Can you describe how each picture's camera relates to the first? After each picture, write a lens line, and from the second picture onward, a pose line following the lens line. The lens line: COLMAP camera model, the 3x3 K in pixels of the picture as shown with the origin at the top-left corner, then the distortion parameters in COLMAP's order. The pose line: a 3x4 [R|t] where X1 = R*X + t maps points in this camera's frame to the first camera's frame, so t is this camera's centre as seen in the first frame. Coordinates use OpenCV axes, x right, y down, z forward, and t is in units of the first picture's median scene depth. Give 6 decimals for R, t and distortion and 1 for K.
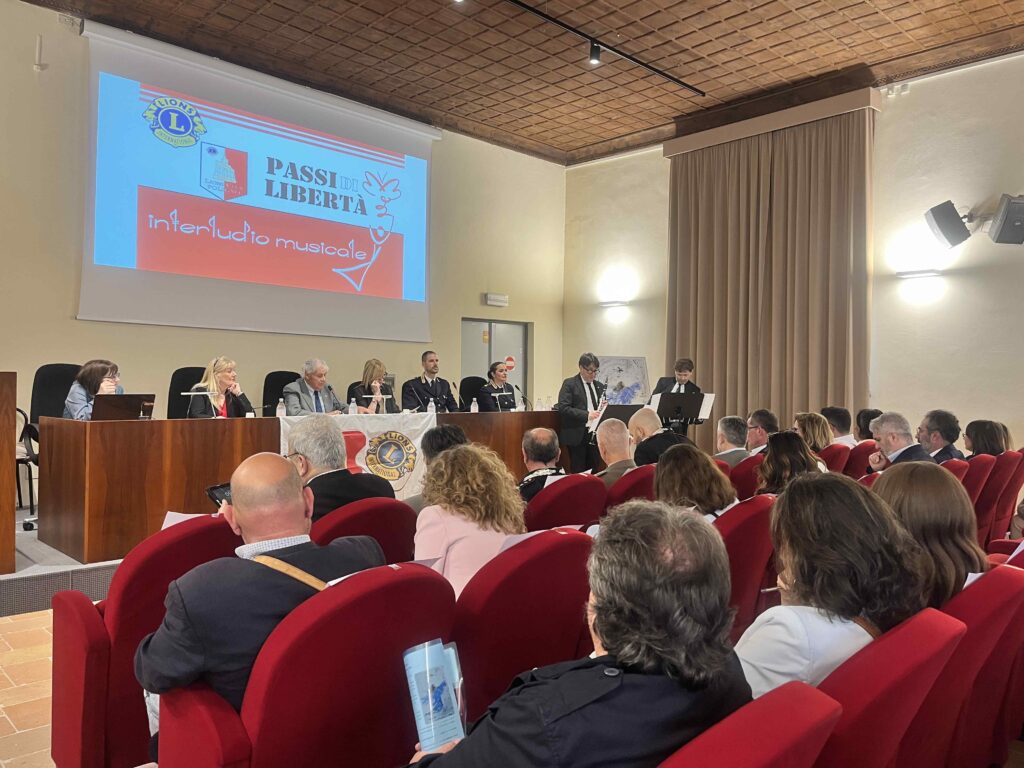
lens RADIAL K [[783.4, 0, 512.0], [0, 783.4, 384.0], [0, 0, 1]] dist [0.088006, -0.113734]
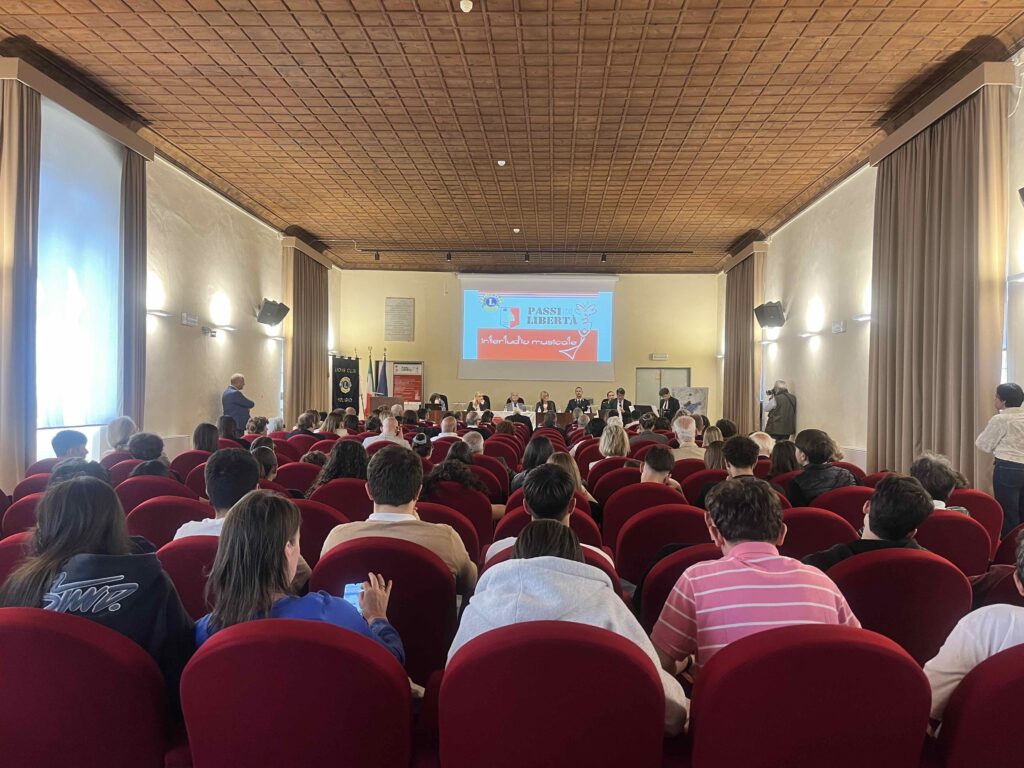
lens RADIAL K [[783.4, 0, 512.0], [0, 783.4, 384.0], [0, 0, 1]] dist [0.088006, -0.113734]
pose [[0.686588, -0.020444, -0.726759, 1.277862], [-0.004199, 0.999476, -0.032083, 0.019086], [0.727034, 0.025080, 0.686143, -0.607629]]
